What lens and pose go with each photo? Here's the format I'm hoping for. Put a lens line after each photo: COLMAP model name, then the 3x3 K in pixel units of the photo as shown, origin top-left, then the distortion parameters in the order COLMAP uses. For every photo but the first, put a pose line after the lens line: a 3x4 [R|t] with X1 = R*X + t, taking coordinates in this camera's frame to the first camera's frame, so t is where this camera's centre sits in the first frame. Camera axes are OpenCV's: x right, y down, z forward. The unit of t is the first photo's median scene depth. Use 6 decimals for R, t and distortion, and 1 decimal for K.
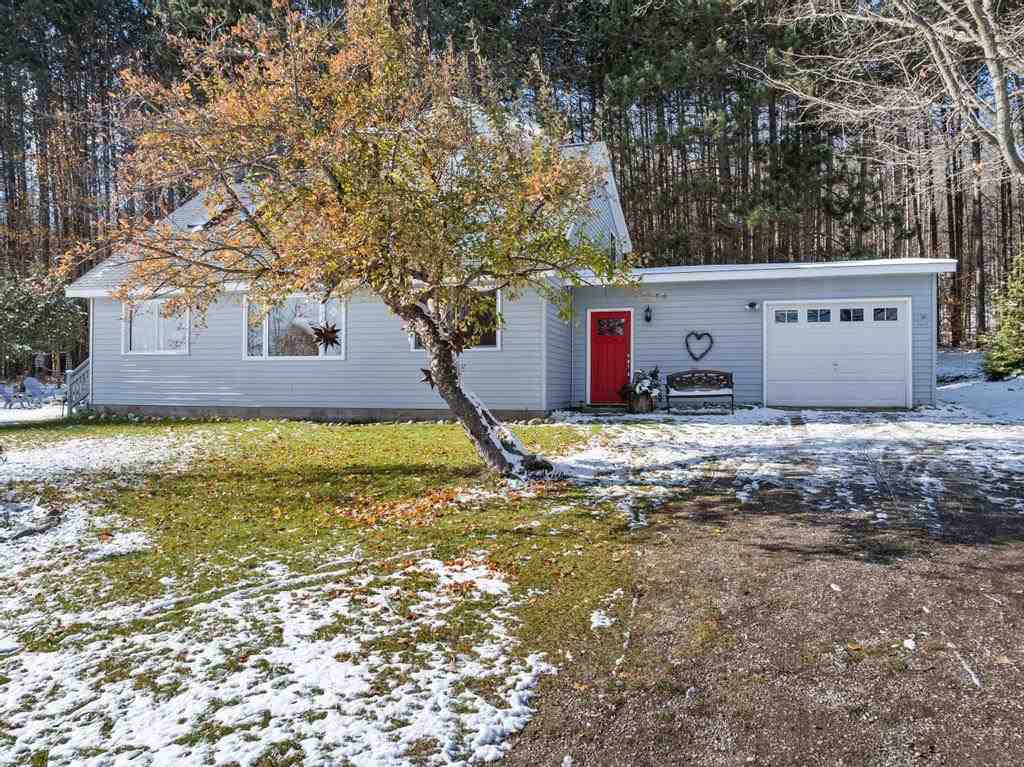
lens RADIAL K [[720.1, 0, 537.9], [0, 720.1, 366.1], [0, 0, 1]] dist [-0.010244, -0.002396]
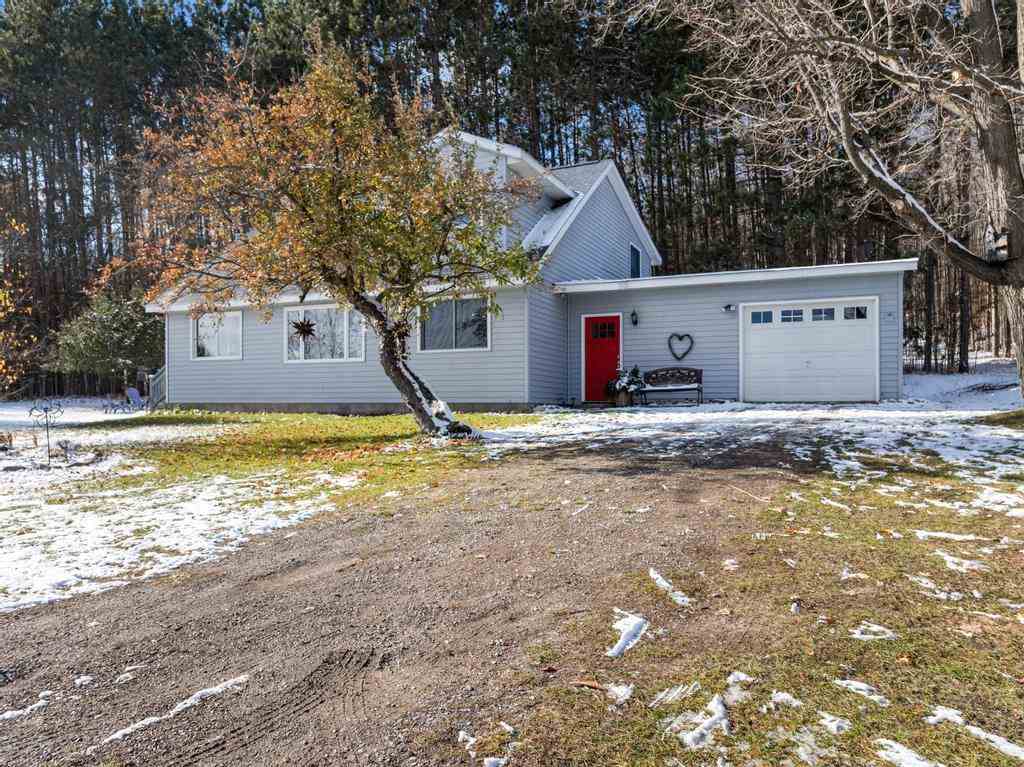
lens RADIAL K [[720.1, 0, 511.5], [0, 720.1, 387.1], [0, 0, 1]] dist [-0.010244, -0.002396]
pose [[0.988873, -0.003282, -0.148724, 0.140862], [0.003329, 0.999994, 0.000068, 0.033890], [0.148723, -0.000562, 0.988879, -0.110429]]
